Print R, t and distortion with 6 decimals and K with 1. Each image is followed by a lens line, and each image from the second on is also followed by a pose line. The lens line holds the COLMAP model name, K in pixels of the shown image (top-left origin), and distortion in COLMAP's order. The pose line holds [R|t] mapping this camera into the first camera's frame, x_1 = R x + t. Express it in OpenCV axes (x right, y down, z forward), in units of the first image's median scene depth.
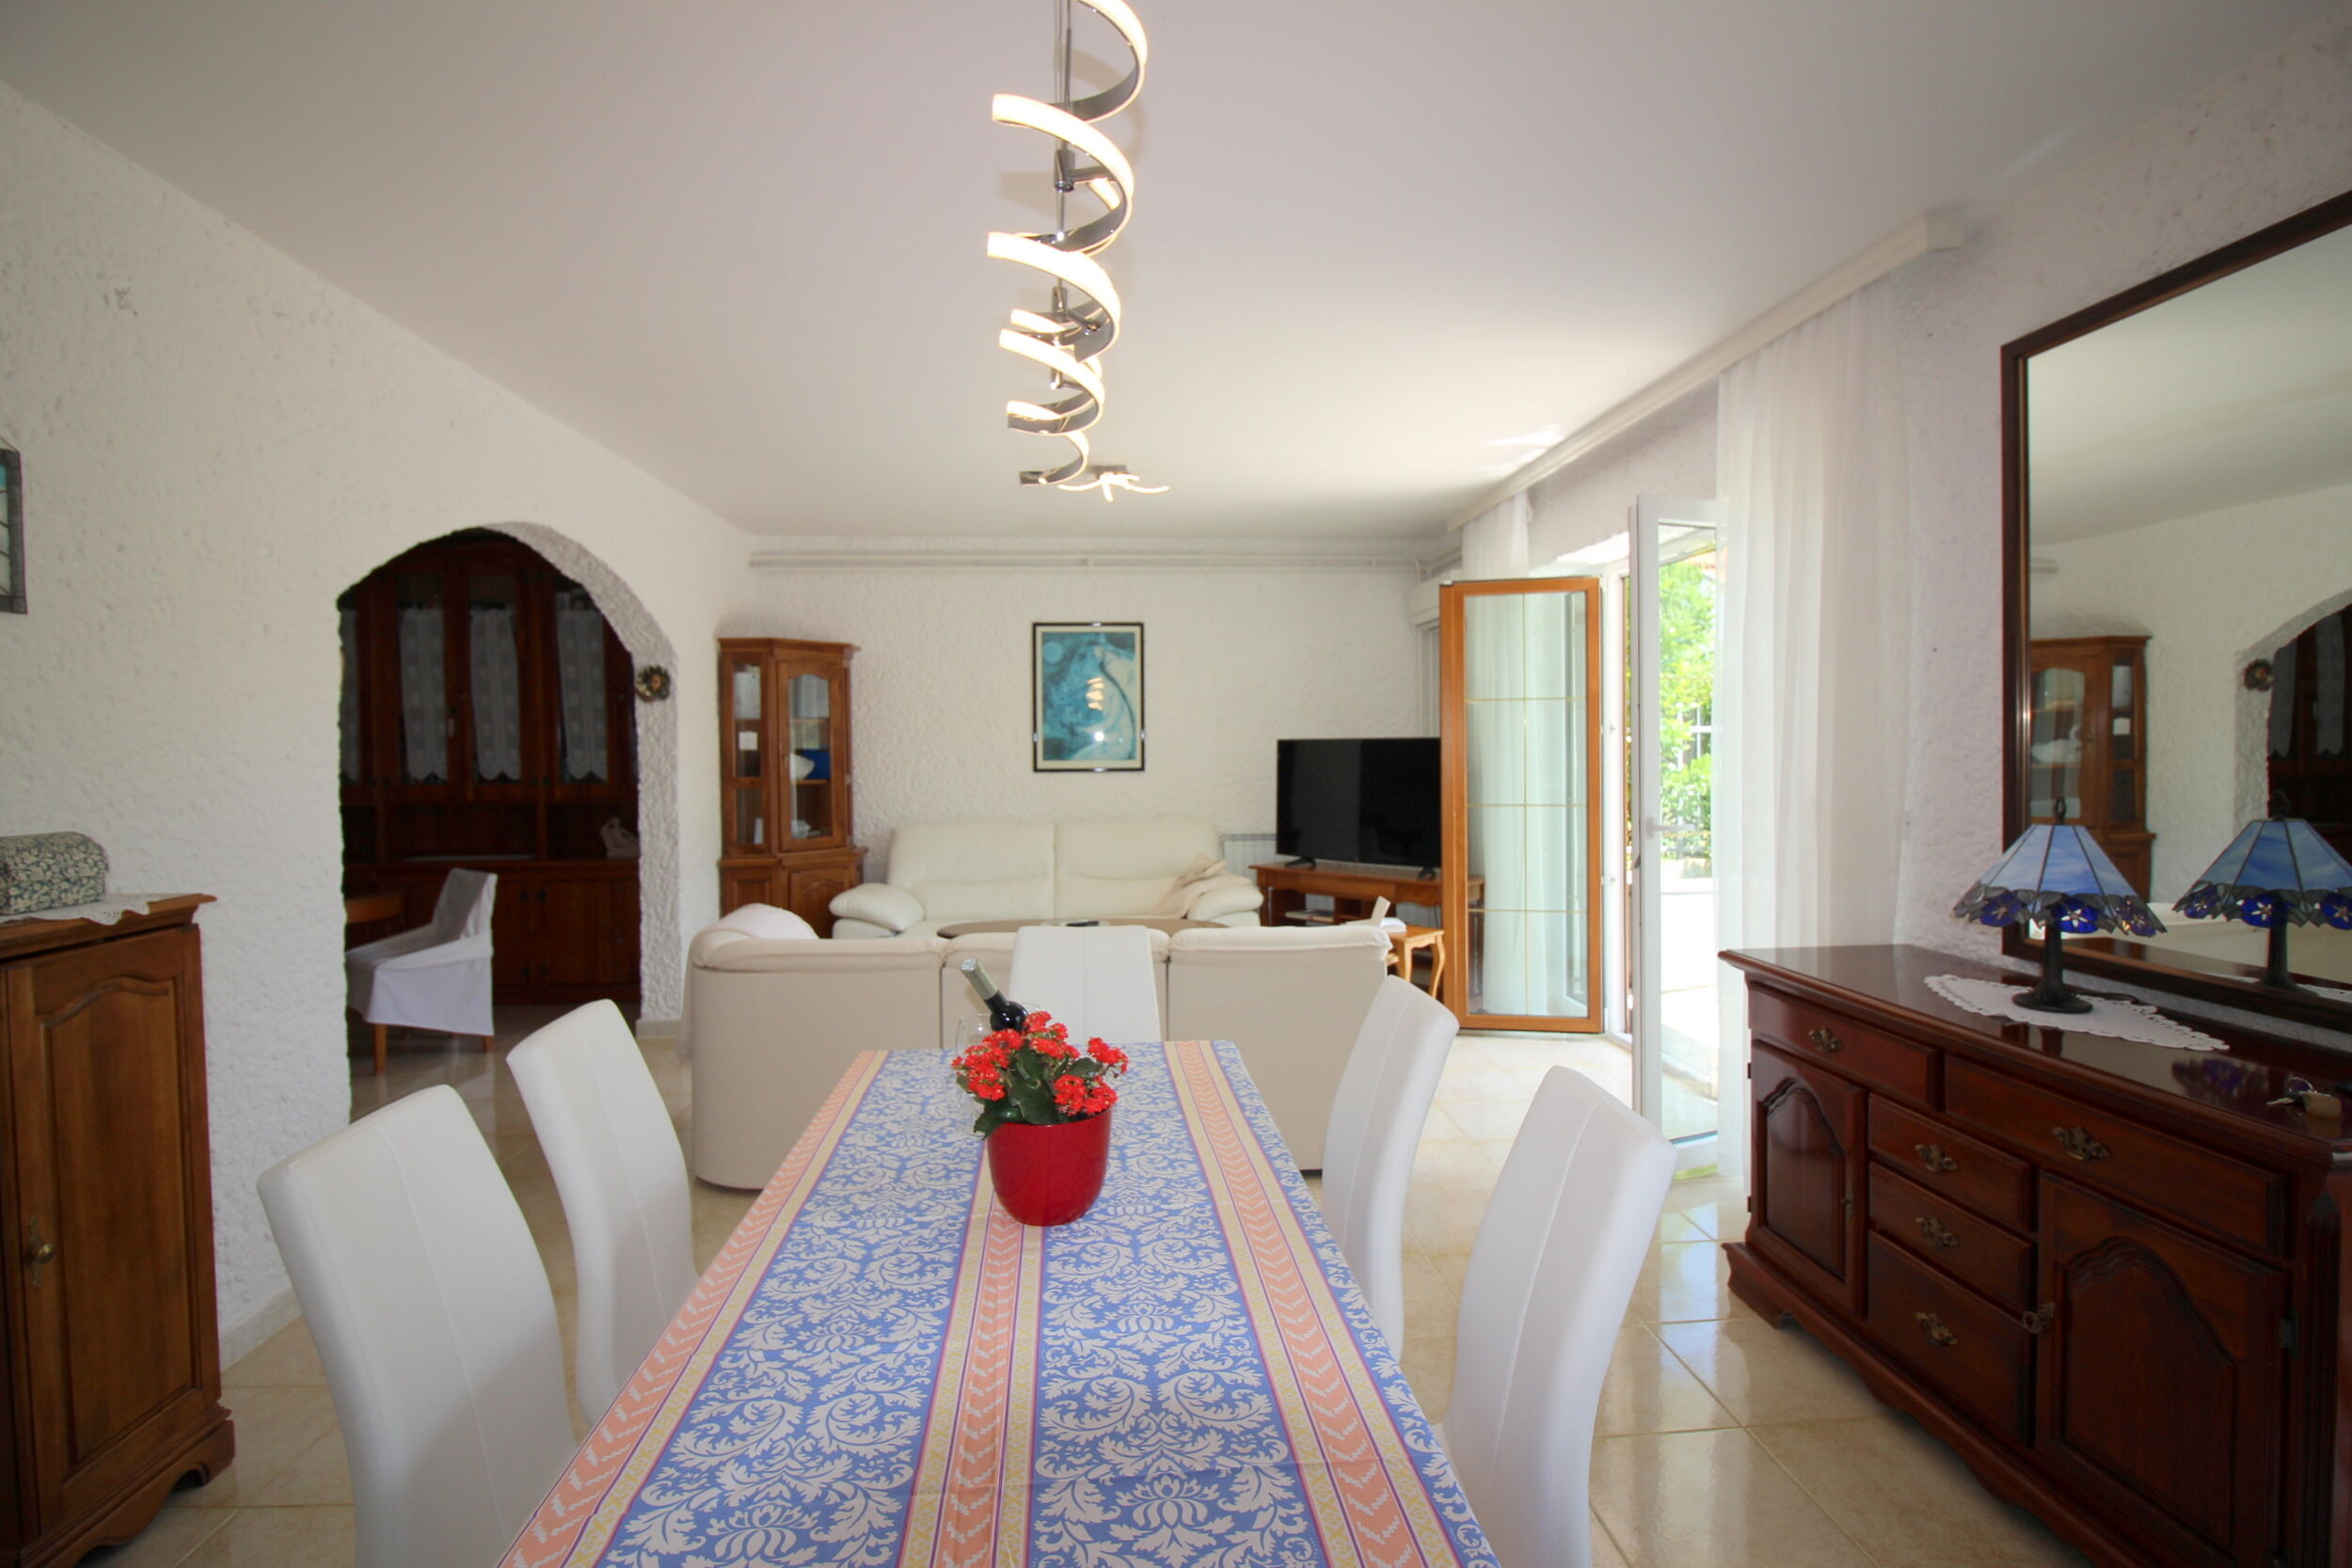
lens RADIAL K [[1106.8, 0, 1184.2], [0, 1106.8, 768.5], [0, 0, 1]] dist [-0.001138, -0.015579]
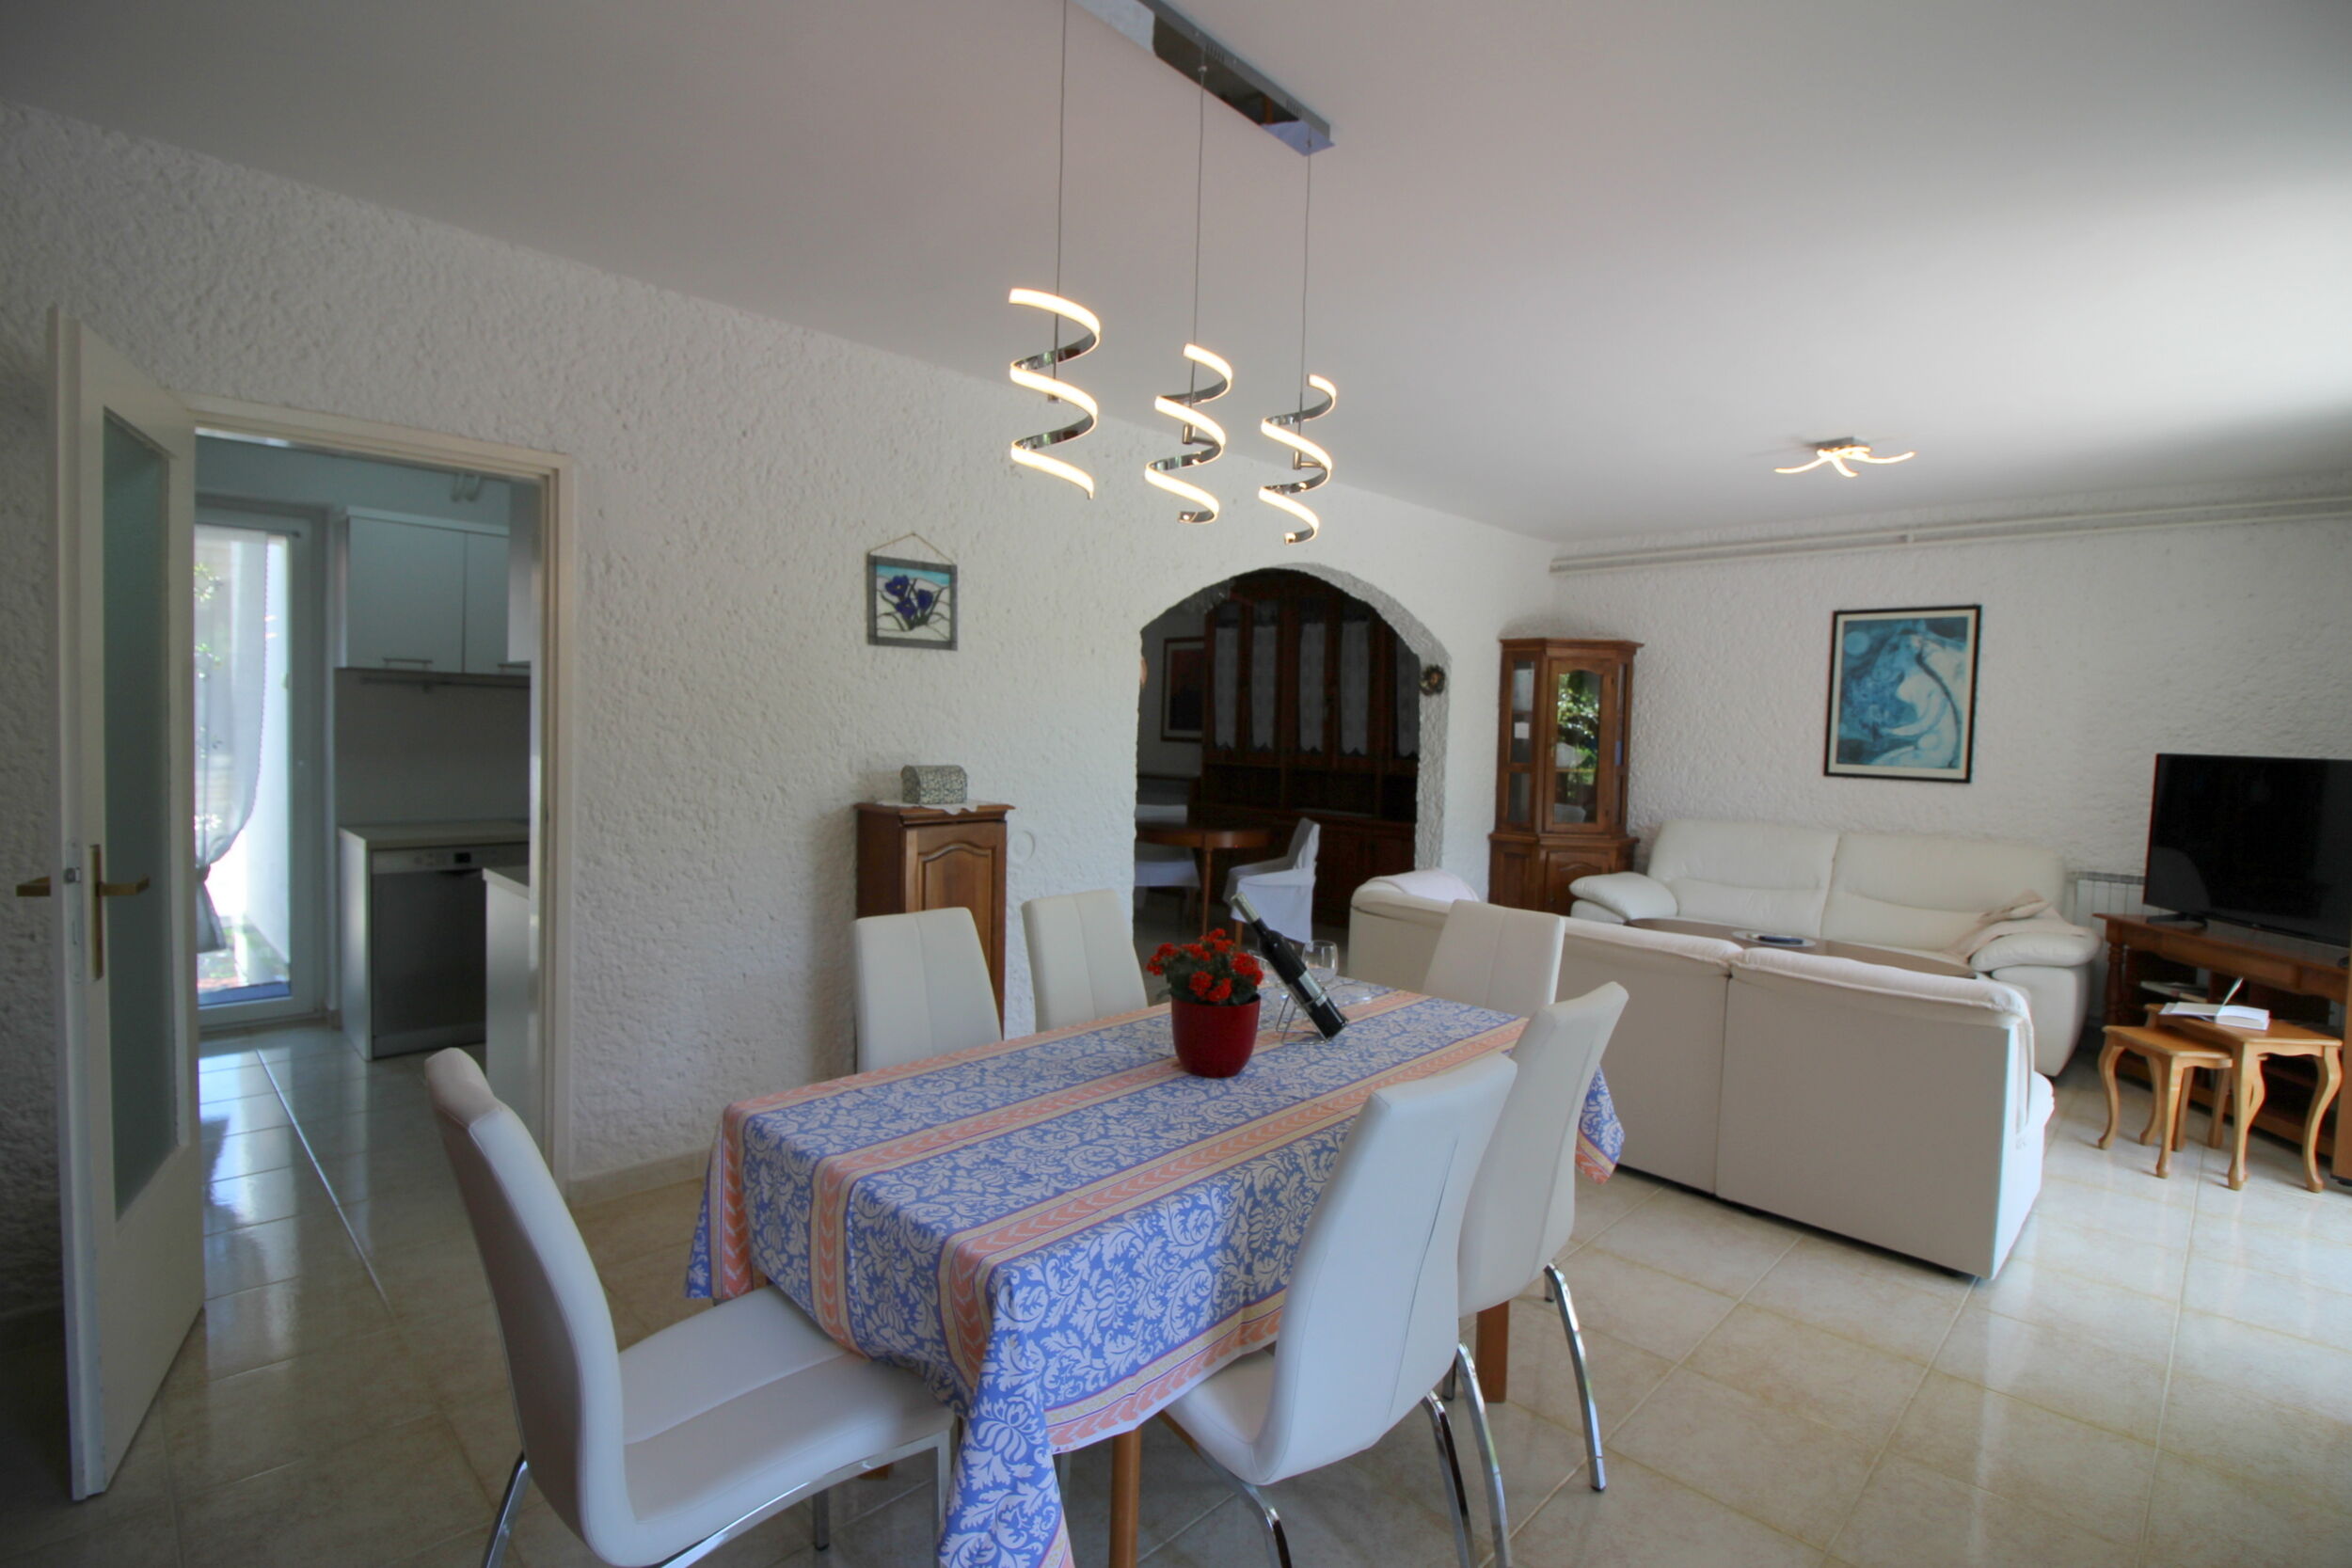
lens RADIAL K [[1098.8, 0, 1183.9], [0, 1098.8, 774.7], [0, 0, 1]] dist [-0.000542, -0.016081]
pose [[0.652097, 0.064778, -0.755363, 0.222323], [-0.051668, 0.997824, 0.040966, -0.007983], [0.756373, 0.012314, 0.654025, 0.012727]]
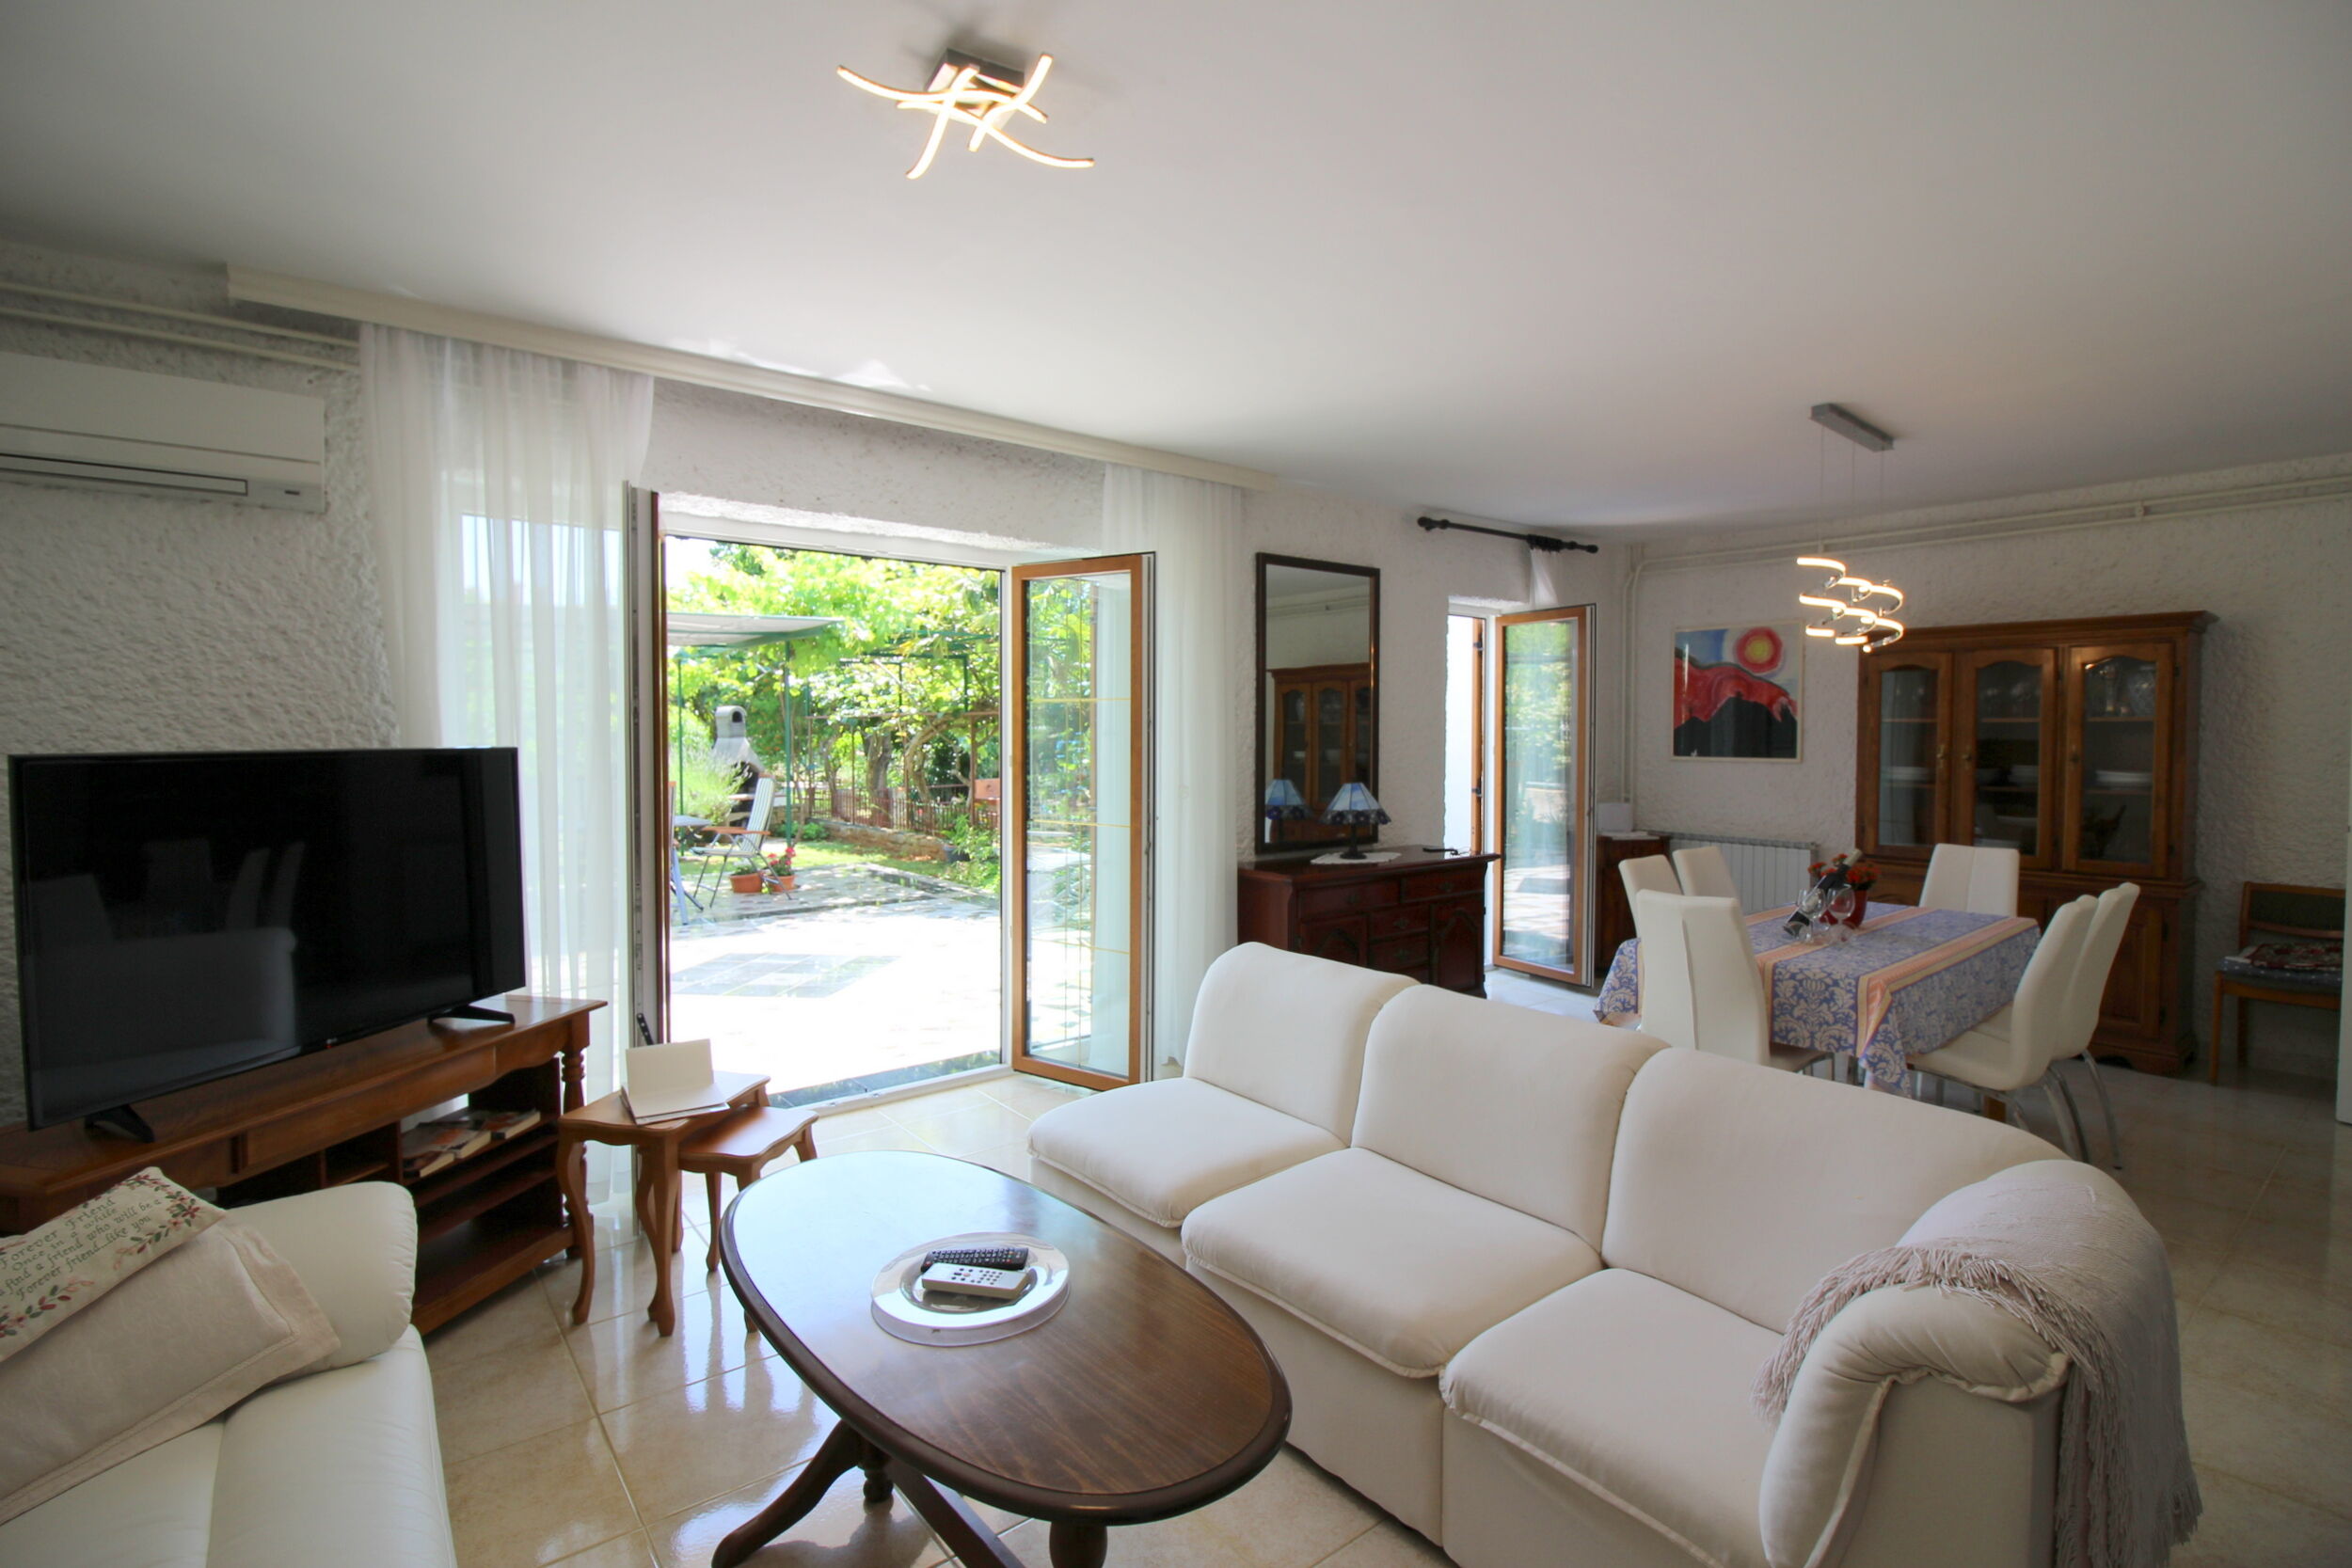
lens RADIAL K [[1098.8, 0, 1183.9], [0, 1098.8, 774.7], [0, 0, 1]] dist [-0.000542, -0.016081]
pose [[-0.559440, -0.023157, 0.828547, -0.355801], [0.019811, 0.998950, 0.041297, -0.027078], [-0.828634, 0.039518, -0.558394, 0.938740]]
